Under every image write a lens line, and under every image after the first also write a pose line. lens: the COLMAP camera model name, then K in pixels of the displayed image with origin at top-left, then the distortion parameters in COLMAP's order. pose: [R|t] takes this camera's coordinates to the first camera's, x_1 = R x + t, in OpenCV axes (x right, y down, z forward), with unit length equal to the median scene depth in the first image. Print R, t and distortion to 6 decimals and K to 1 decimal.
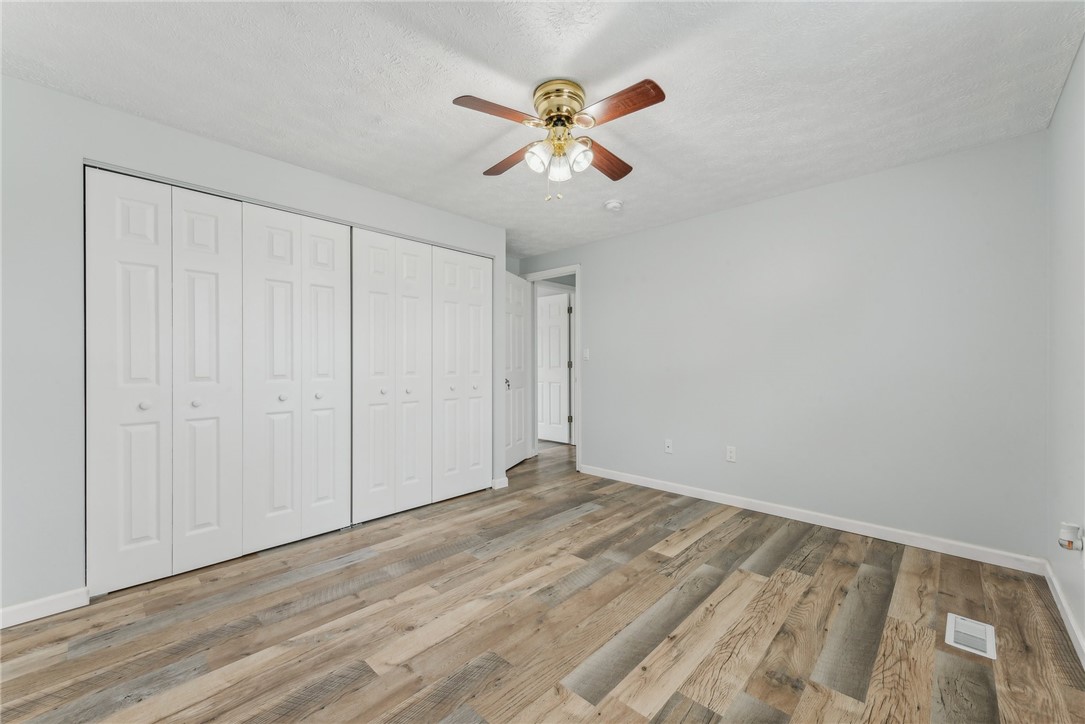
lens RADIAL K [[430.2, 0, 541.8], [0, 430.2, 361.2], [0, 0, 1]] dist [0.005344, -0.000636]
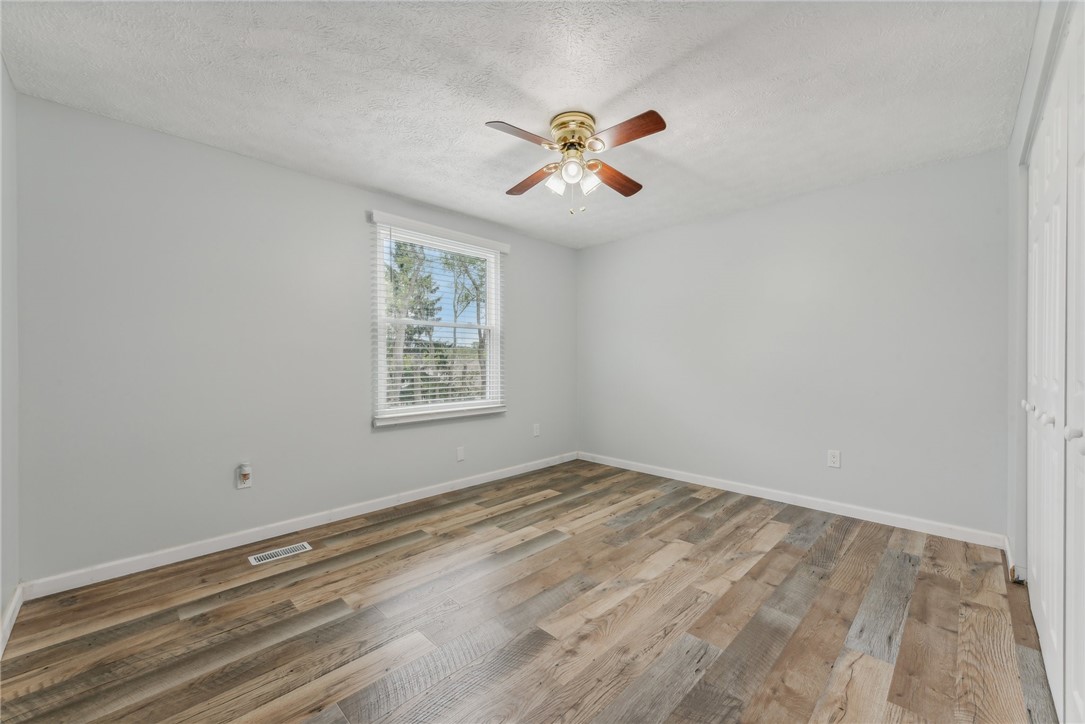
lens RADIAL K [[430.2, 0, 543.1], [0, 430.2, 361.9], [0, 0, 1]] dist [0.005344, -0.000636]
pose [[-0.999803, 0.001800, 0.019780, 0.095494], [0.001738, 0.999994, -0.003159, 0.014304], [-0.019786, -0.003124, -0.999799, 2.096376]]
